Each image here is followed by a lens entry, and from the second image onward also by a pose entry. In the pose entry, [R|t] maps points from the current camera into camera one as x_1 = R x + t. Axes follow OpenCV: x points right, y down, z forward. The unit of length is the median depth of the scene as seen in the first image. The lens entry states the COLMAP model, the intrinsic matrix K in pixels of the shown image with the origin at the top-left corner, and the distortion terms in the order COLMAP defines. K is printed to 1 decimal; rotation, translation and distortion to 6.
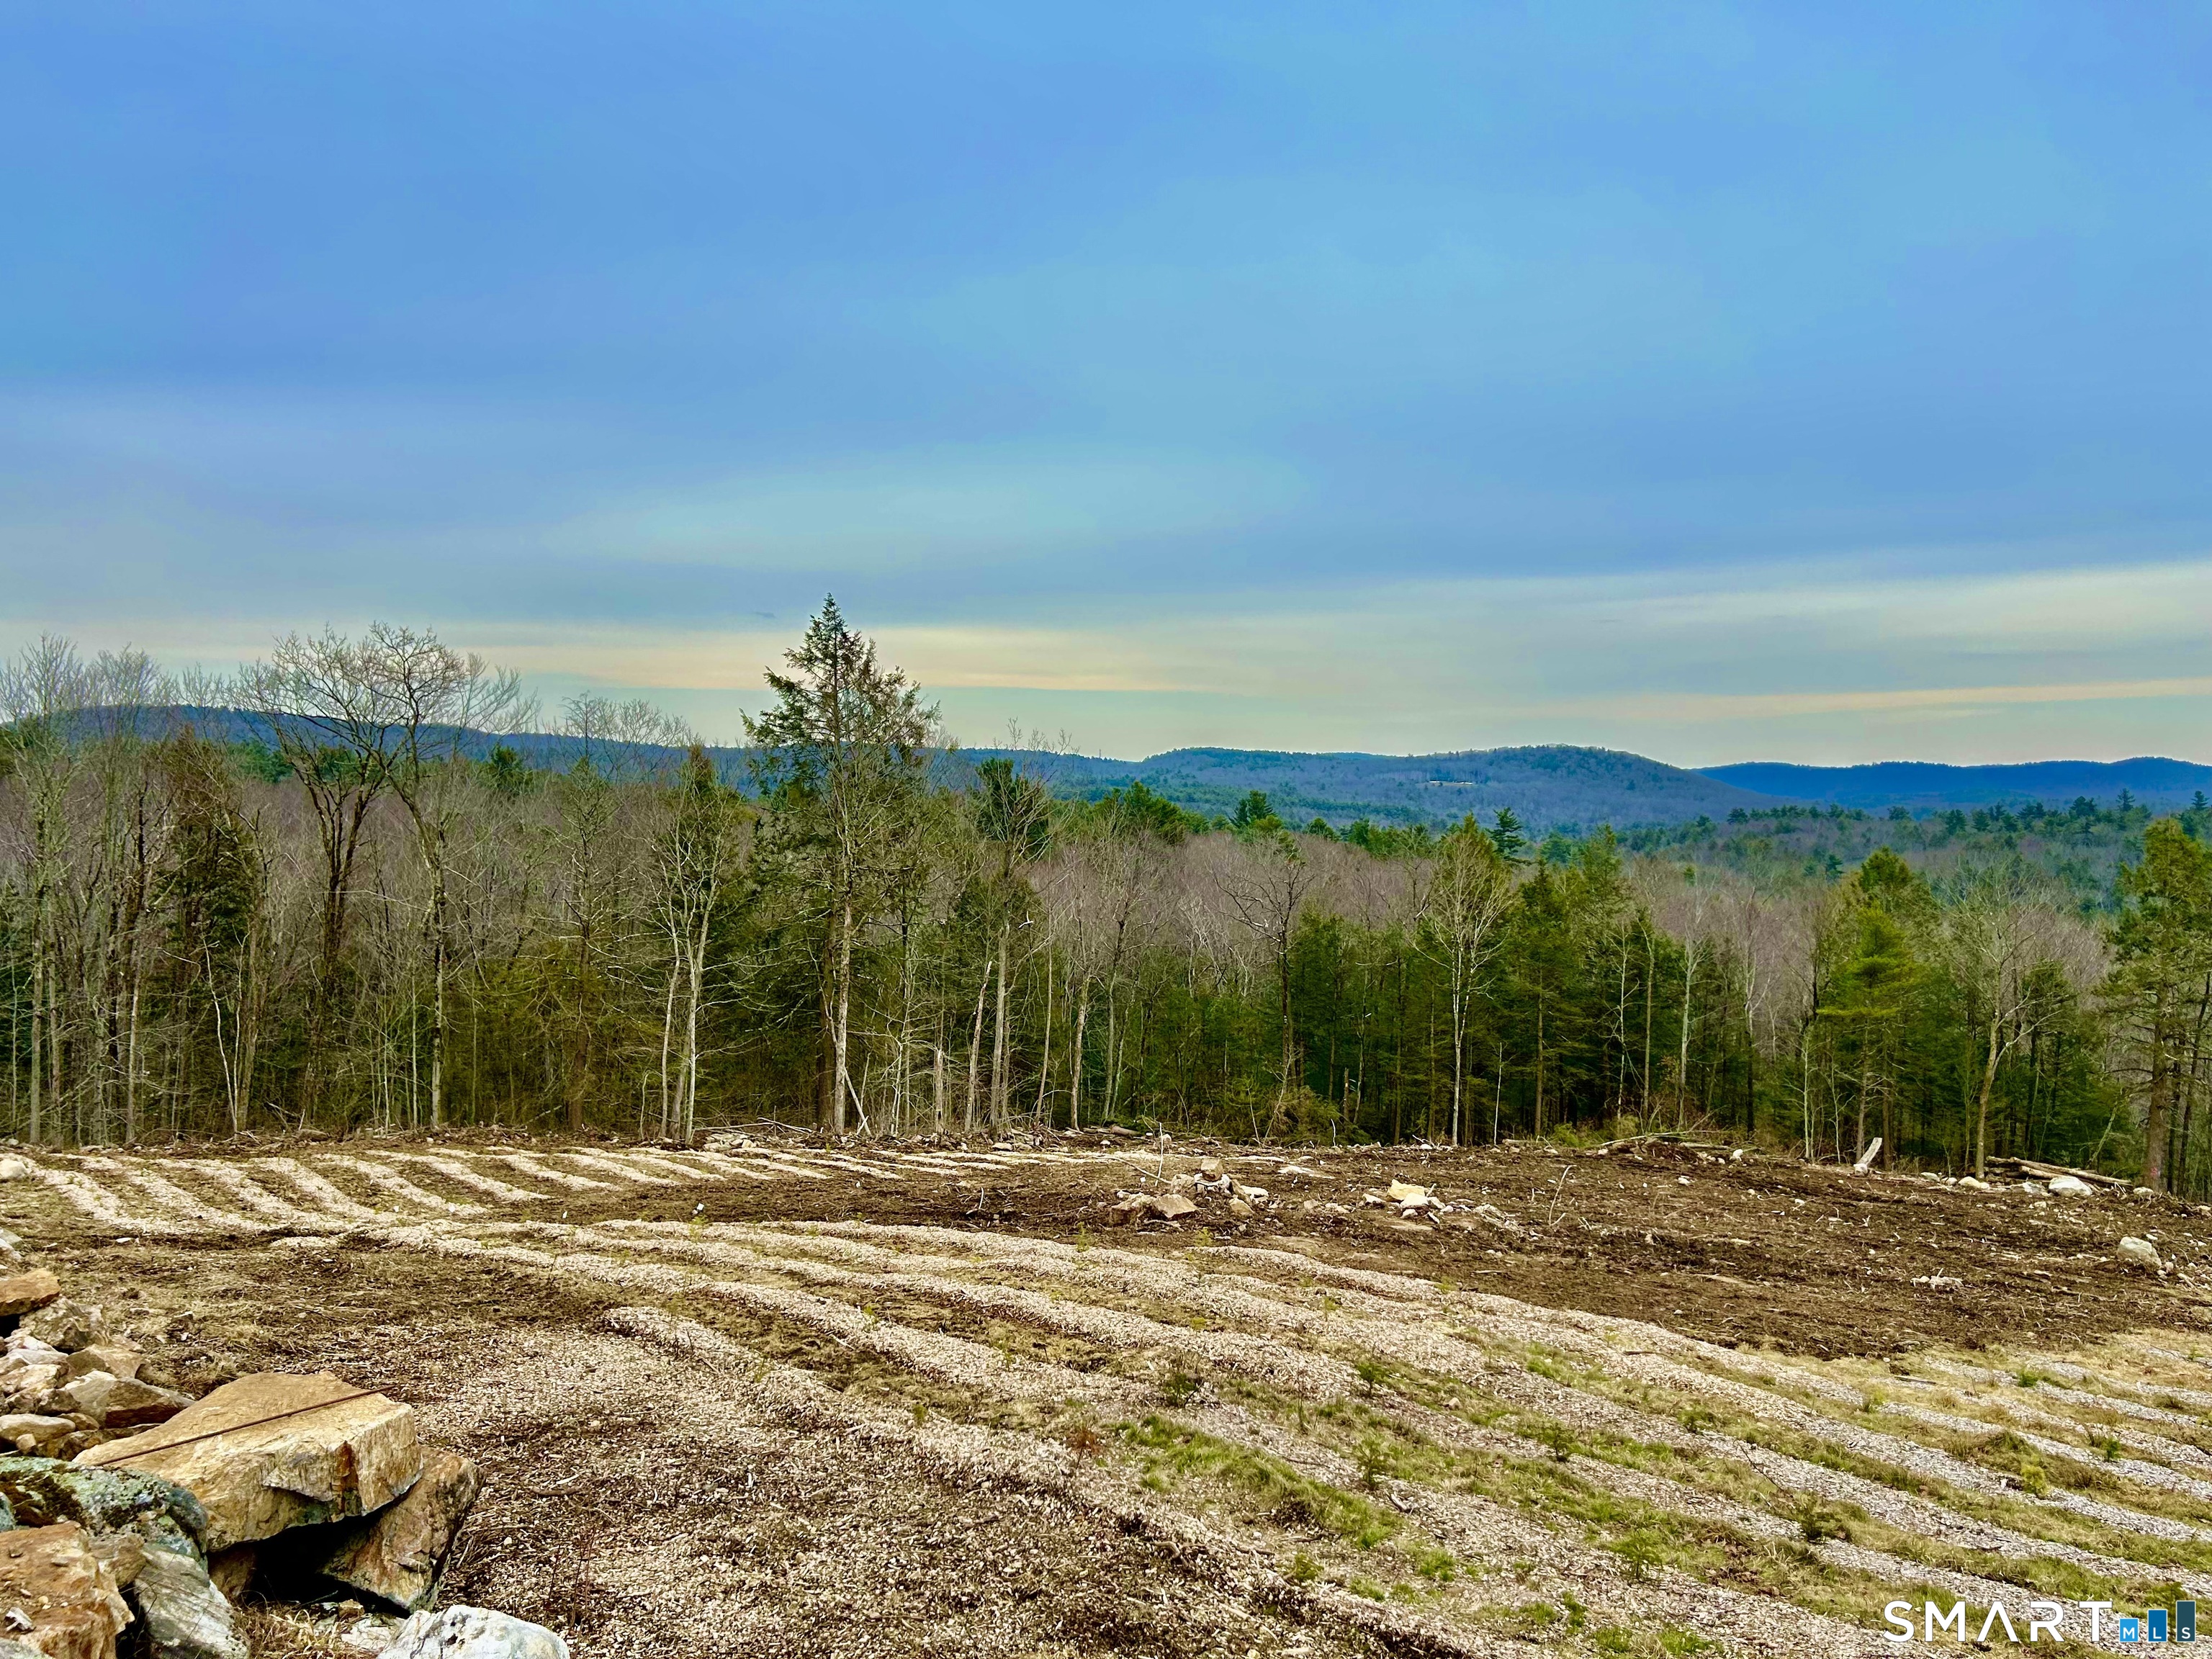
lens RADIAL K [[1649.5, 0, 1092.8], [0, 1649.5, 831.3], [0, 0, 1]] dist [0.068453, -0.074335]
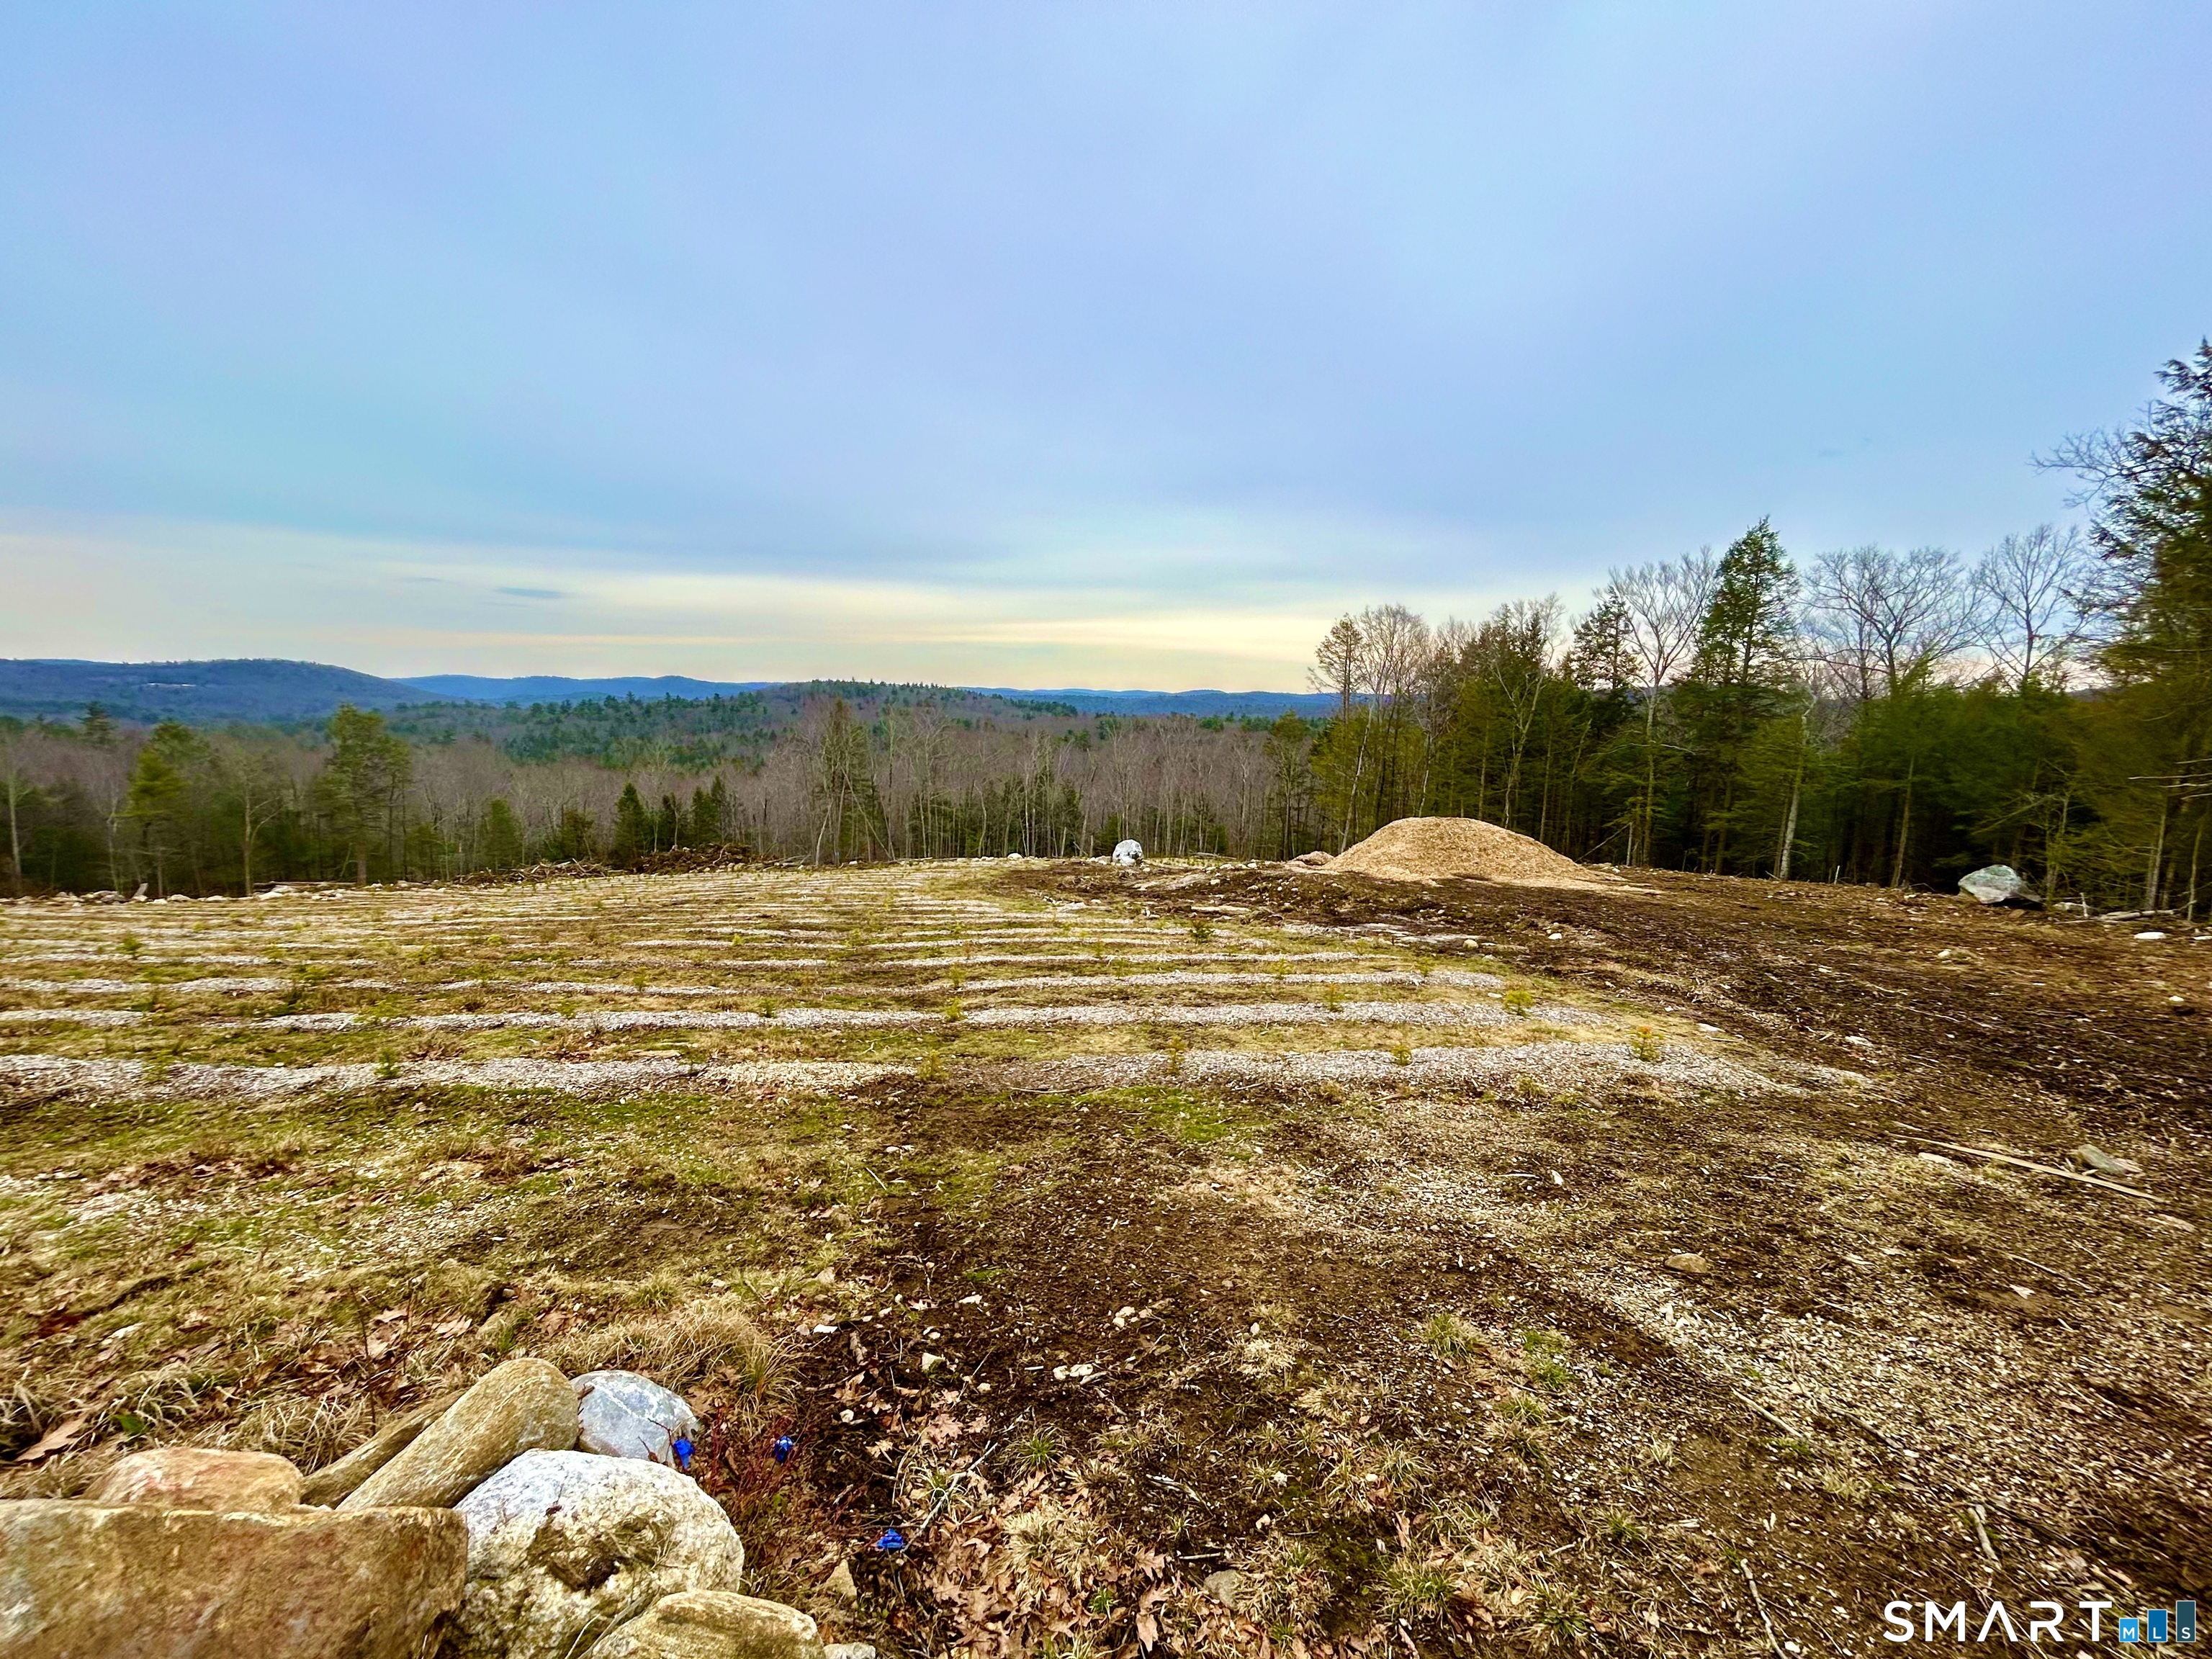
lens RADIAL K [[892.9, 0, 1102.2], [0, 892.9, 838.5], [0, 0, 1]] dist [-0.001665, -0.000198]
pose [[0.535864, -0.134064, 0.833593, 0.275518], [0.018386, 0.988932, 0.147227, 0.018891], [-0.844104, -0.063567, 0.532398, -0.422978]]
